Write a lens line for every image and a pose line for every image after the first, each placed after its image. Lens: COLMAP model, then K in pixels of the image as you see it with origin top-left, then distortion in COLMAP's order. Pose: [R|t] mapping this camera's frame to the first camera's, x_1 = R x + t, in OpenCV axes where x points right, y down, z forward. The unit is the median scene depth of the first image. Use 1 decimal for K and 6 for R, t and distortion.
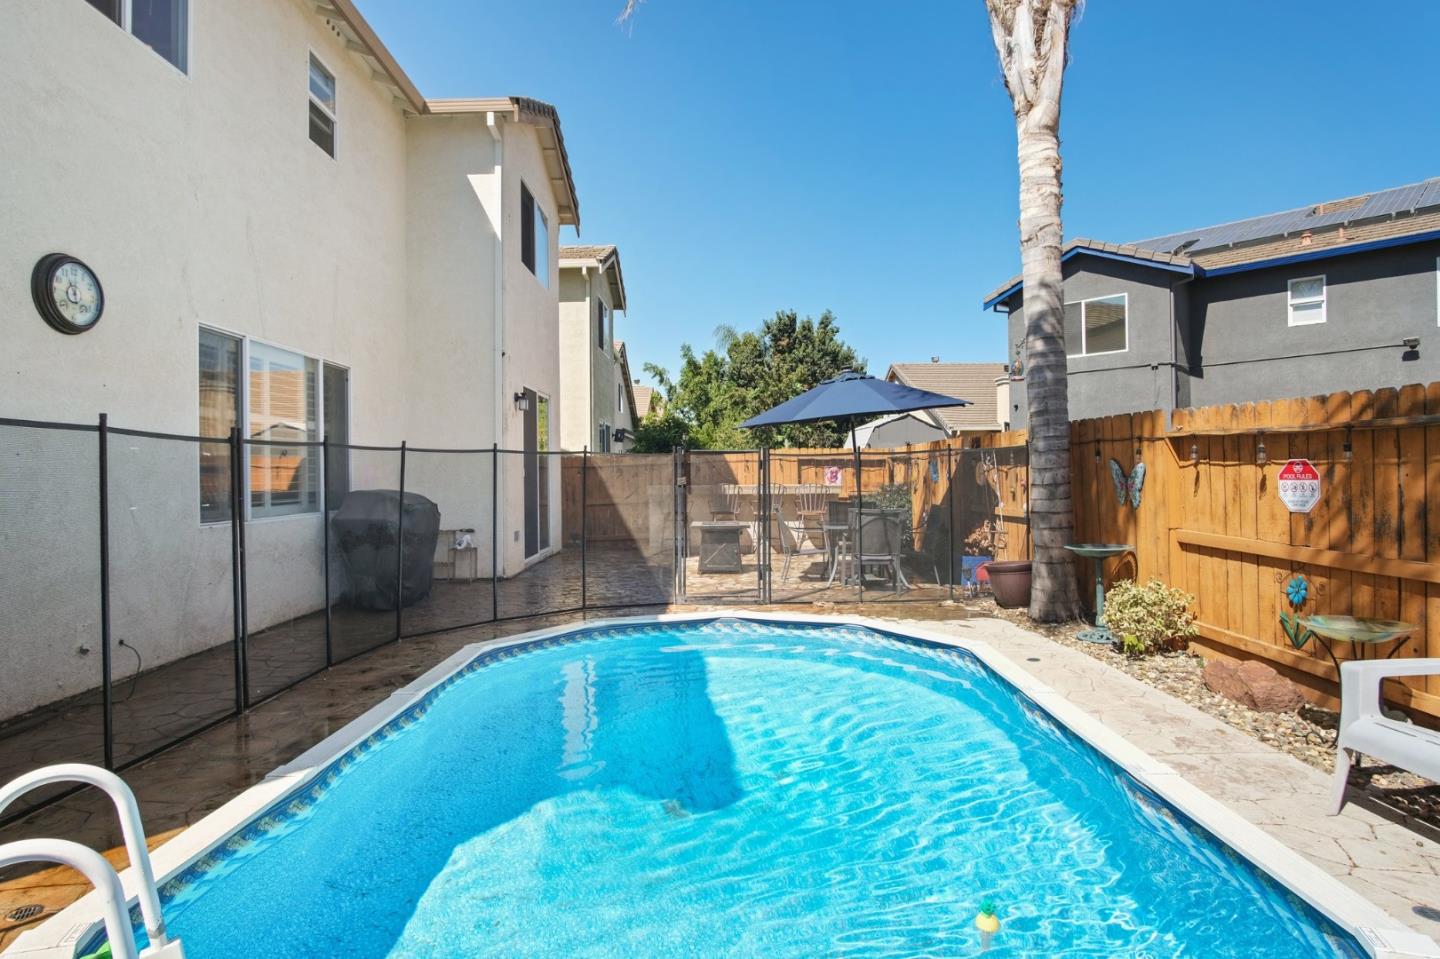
lens RADIAL K [[772.9, 0, 716.5], [0, 772.9, 476.8], [0, 0, 1]] dist [-0.024236, 0.001825]
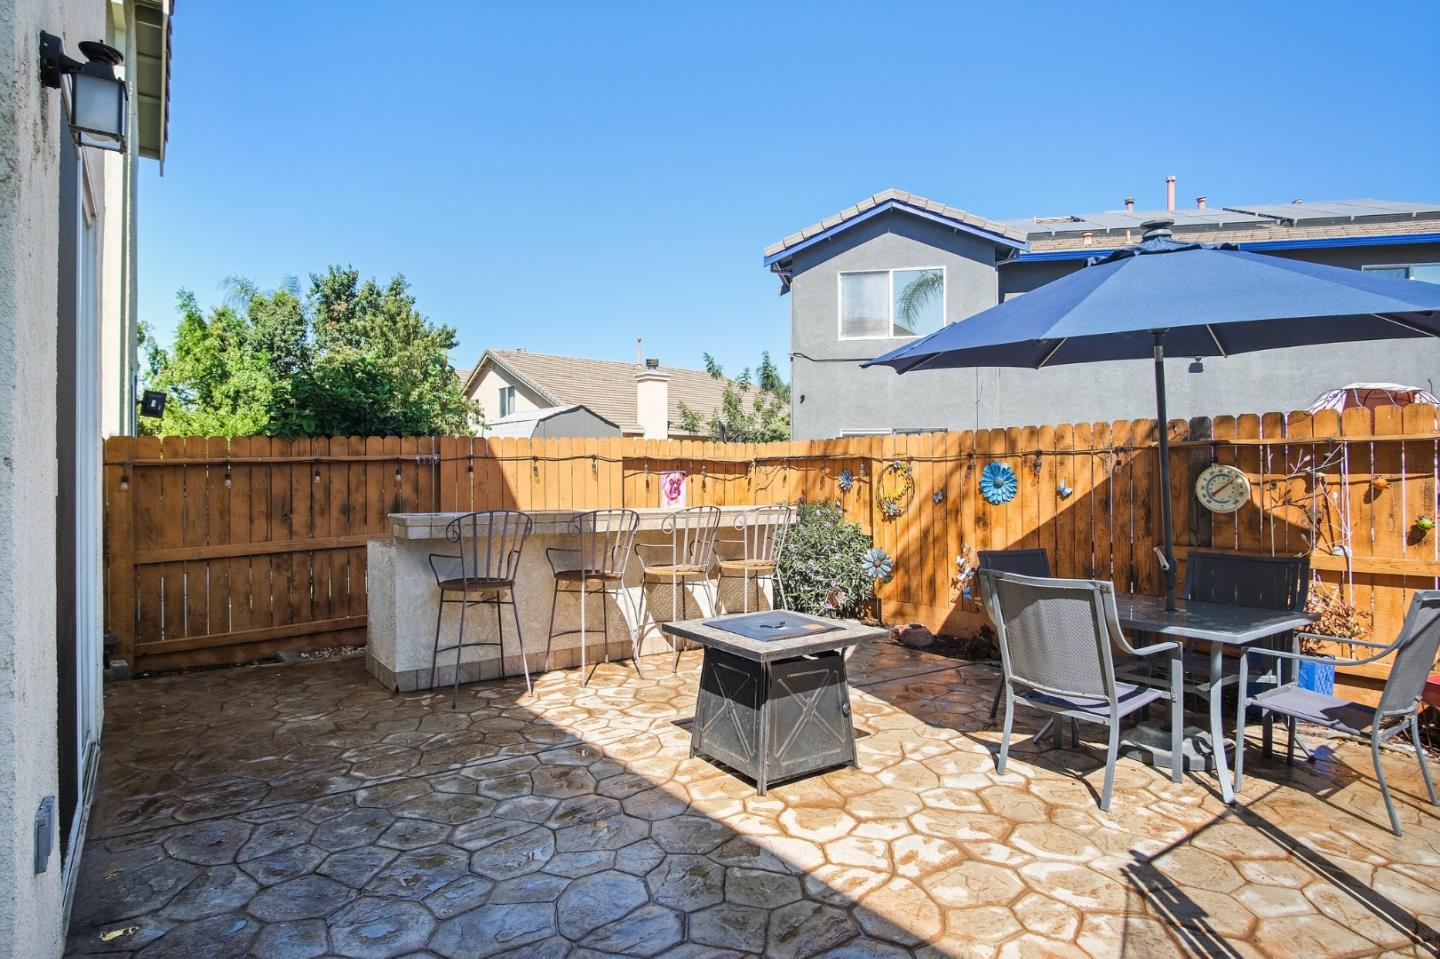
lens RADIAL K [[772.9, 0, 718.8], [0, 772.9, 477.2], [0, 0, 1]] dist [-0.024236, 0.001825]
pose [[0.805420, 0.009662, 0.592625, -0.059917], [-0.002895, 0.999919, -0.012368, -0.000824], [-0.592697, 0.008246, 0.805383, 0.193397]]
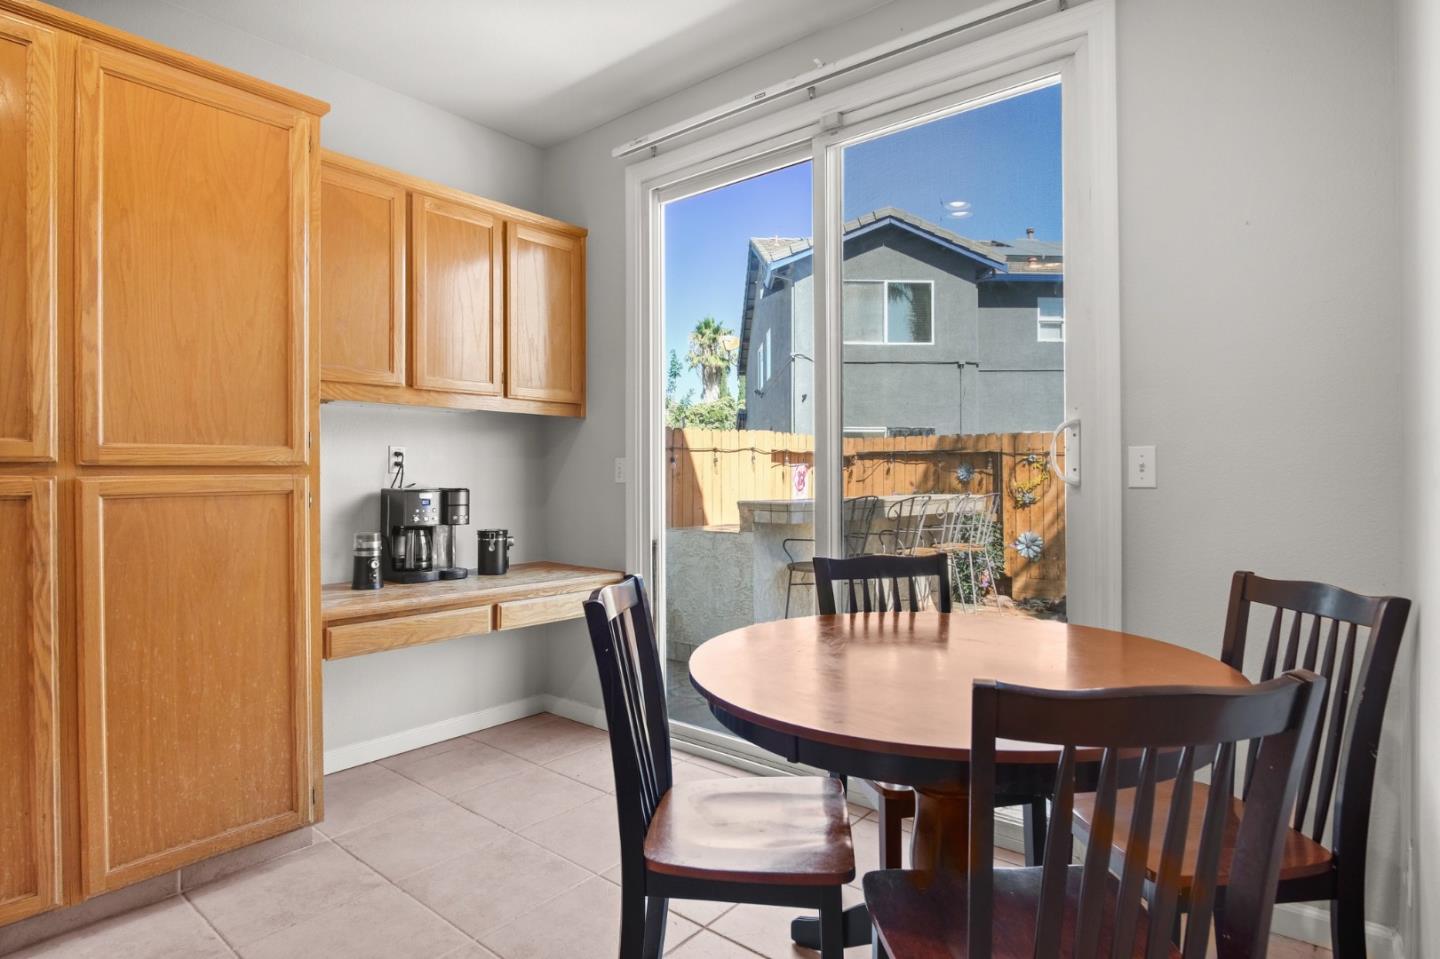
lens RADIAL K [[772.9, 0, 720.4], [0, 772.9, 478.1], [0, 0, 1]] dist [-0.024236, 0.001825]
pose [[0.638267, 0.008809, 0.769765, -0.130752], [-0.002296, 0.999952, -0.009540, 0.001237], [-0.769812, 0.004322, 0.638256, 0.247139]]
